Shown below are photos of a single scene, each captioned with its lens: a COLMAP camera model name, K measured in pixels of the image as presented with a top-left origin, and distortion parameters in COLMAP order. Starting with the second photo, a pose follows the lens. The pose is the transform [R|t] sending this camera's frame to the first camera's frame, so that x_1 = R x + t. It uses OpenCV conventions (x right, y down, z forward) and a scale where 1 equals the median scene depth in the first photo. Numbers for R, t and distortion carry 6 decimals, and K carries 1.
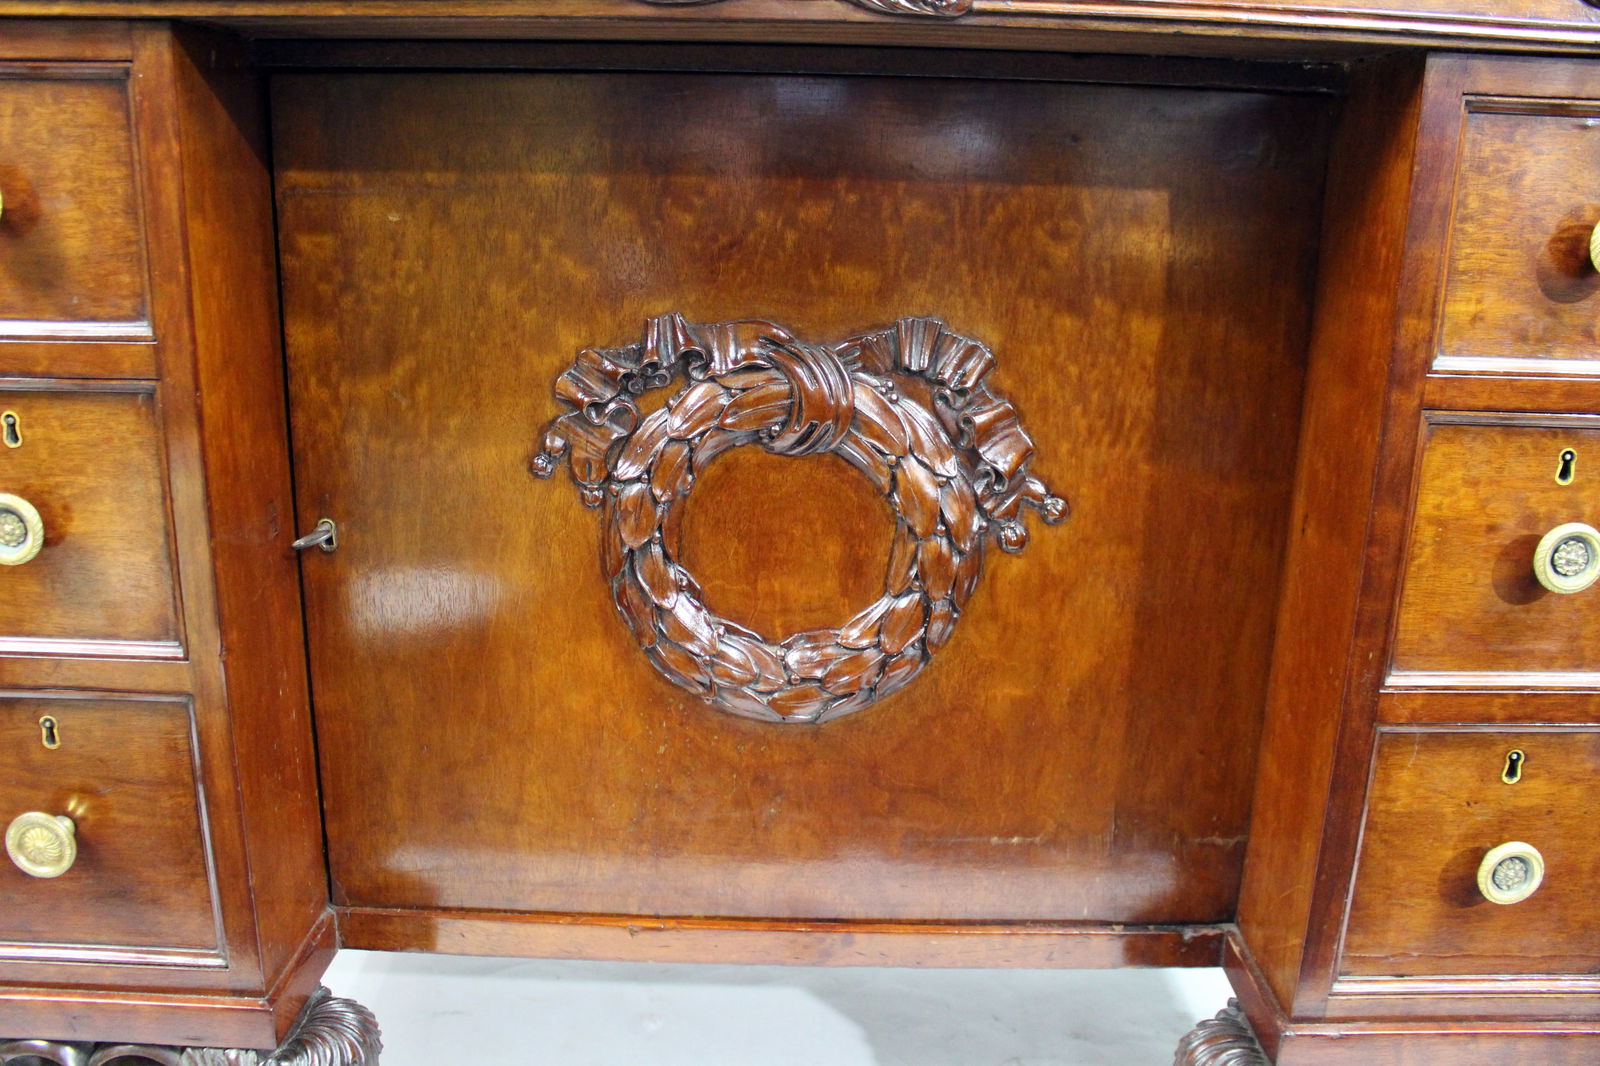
lens RADIAL K [[1337.3, 0, 787.2], [0, 1337.3, 519.7], [0, 0, 1]] dist [-0.137042, 0.084882]
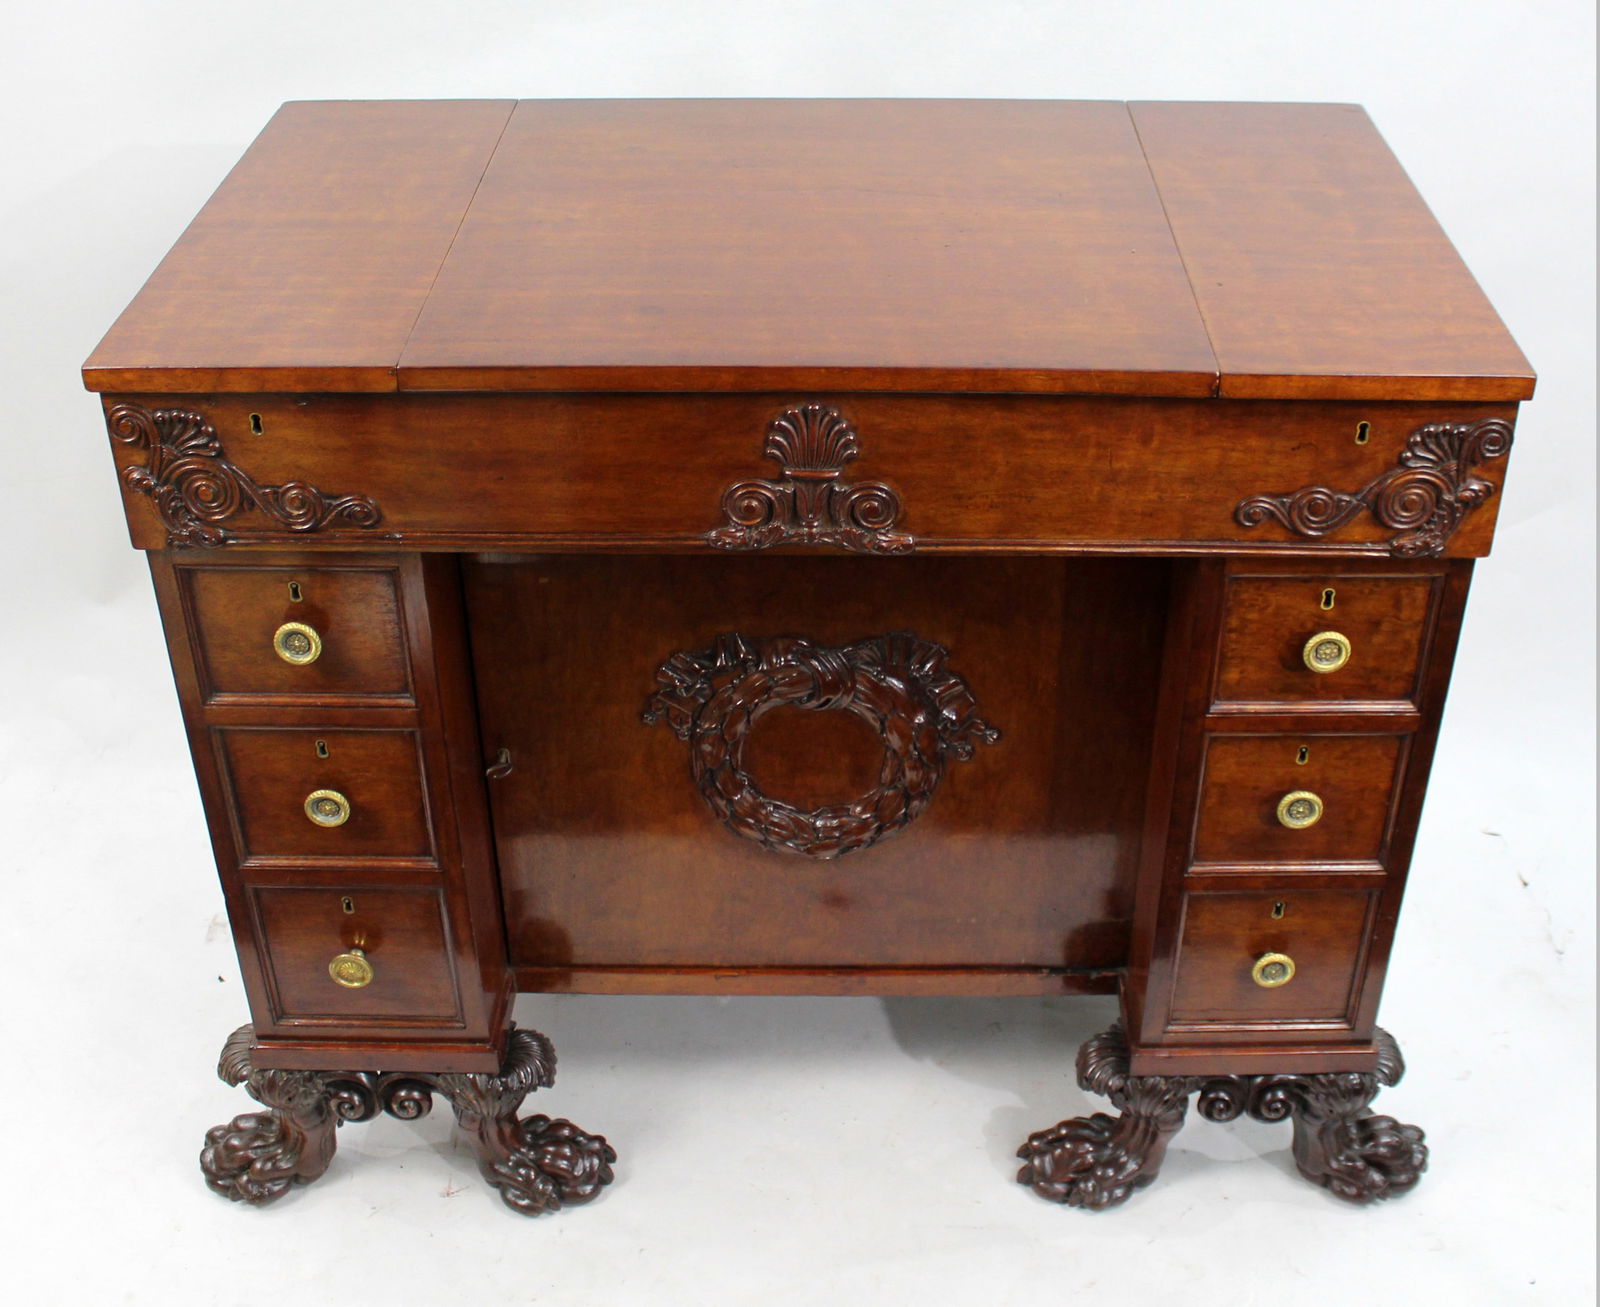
lens RADIAL K [[1976.6, 0, 846.3], [0, 1976.6, 615.3], [0, 0, 1]] dist [-0.132554, 0.000000]
pose [[0.999841, -0.017648, -0.002467, 0.046409], [0.017558, 0.952074, 0.305362, -0.848746], [-0.003041, -0.305357, 0.952233, -1.111877]]
